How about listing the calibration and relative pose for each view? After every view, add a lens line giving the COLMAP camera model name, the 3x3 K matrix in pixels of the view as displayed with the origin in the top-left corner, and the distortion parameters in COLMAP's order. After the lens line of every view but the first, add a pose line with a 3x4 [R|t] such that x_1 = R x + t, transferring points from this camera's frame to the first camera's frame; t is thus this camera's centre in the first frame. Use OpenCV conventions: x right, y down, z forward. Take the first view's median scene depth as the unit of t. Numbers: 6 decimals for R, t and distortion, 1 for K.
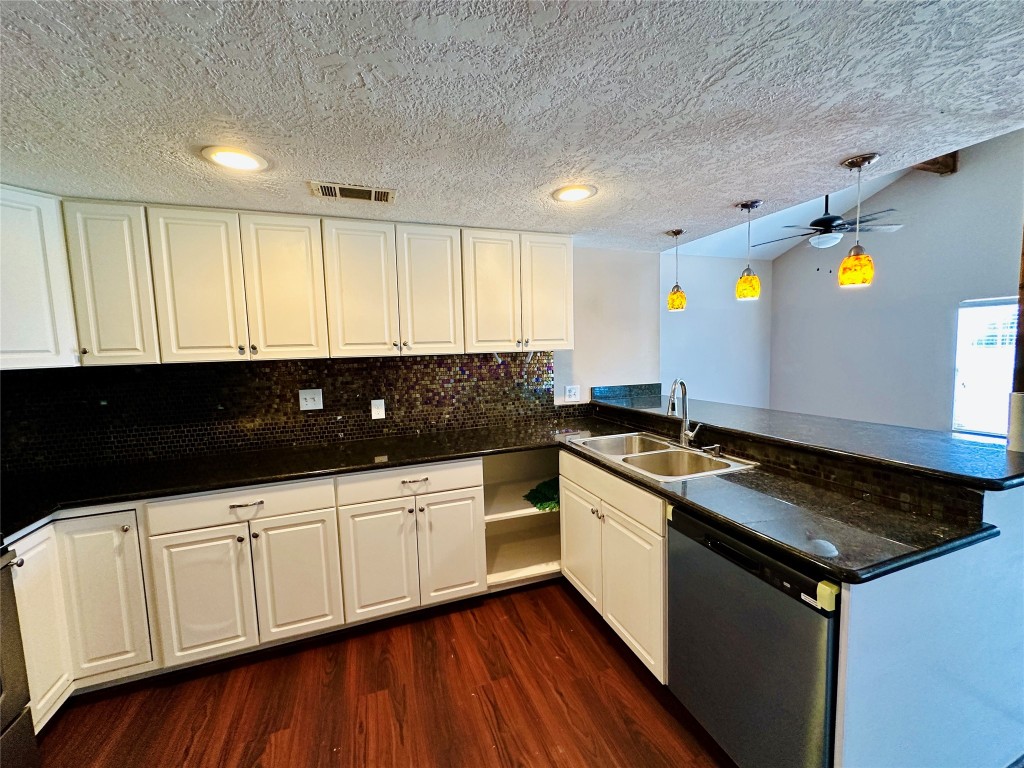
lens RADIAL K [[408.3, 0, 512.0], [0, 408.3, 384.0], [0, 0, 1]] dist [-0.001198, -0.000117]
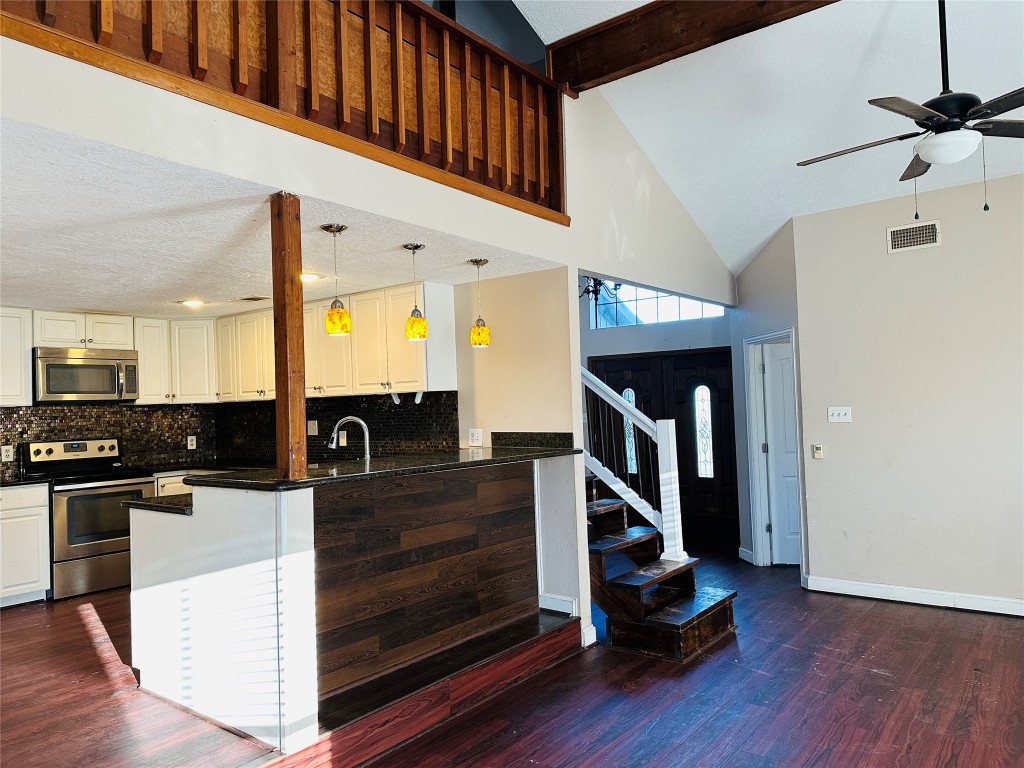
lens RADIAL K [[717.8, 0, 507.9], [0, 717.8, 387.7], [0, 0, 1]] dist [0.142976, -0.232453]
pose [[0.522279, -0.007970, -0.852737, 1.846687], [-0.056735, 0.997416, -0.044071, -0.025330], [0.850885, 0.071397, 0.520477, 0.248657]]
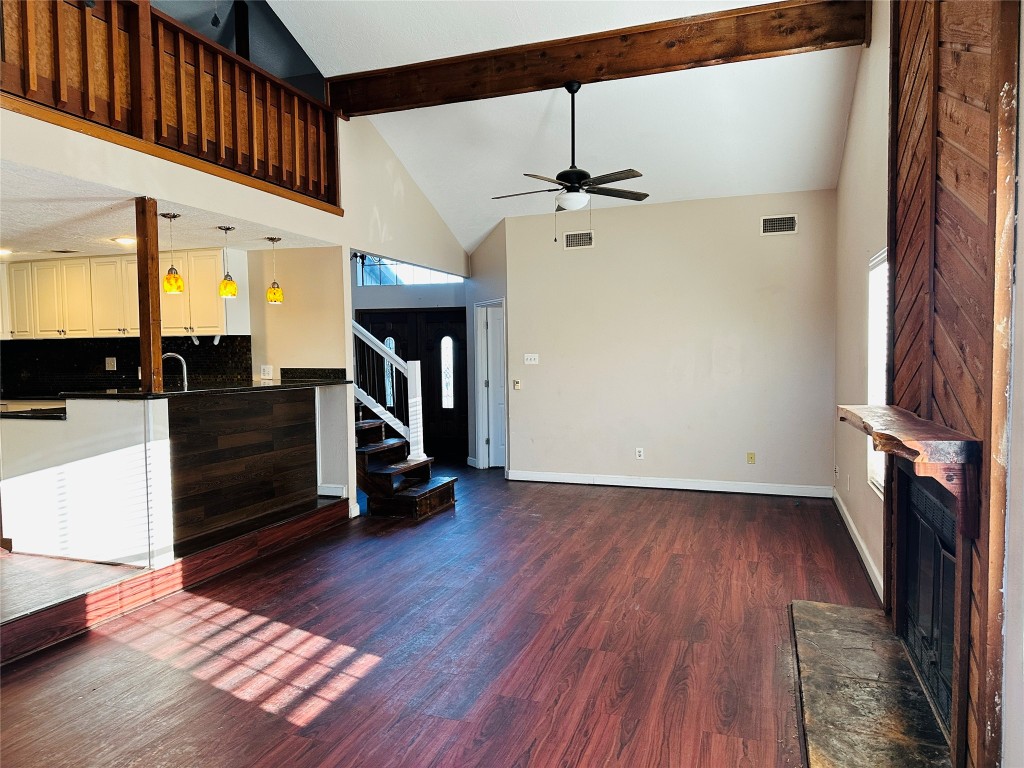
lens RADIAL K [[717.8, 0, 507.9], [0, 717.8, 387.7], [0, 0, 1]] dist [0.142976, -0.232453]
pose [[0.765144, 0.055289, -0.641481, 2.401176], [-0.065661, 0.997812, 0.007681, 0.006783], [0.640502, 0.036243, 0.767101, -0.198141]]
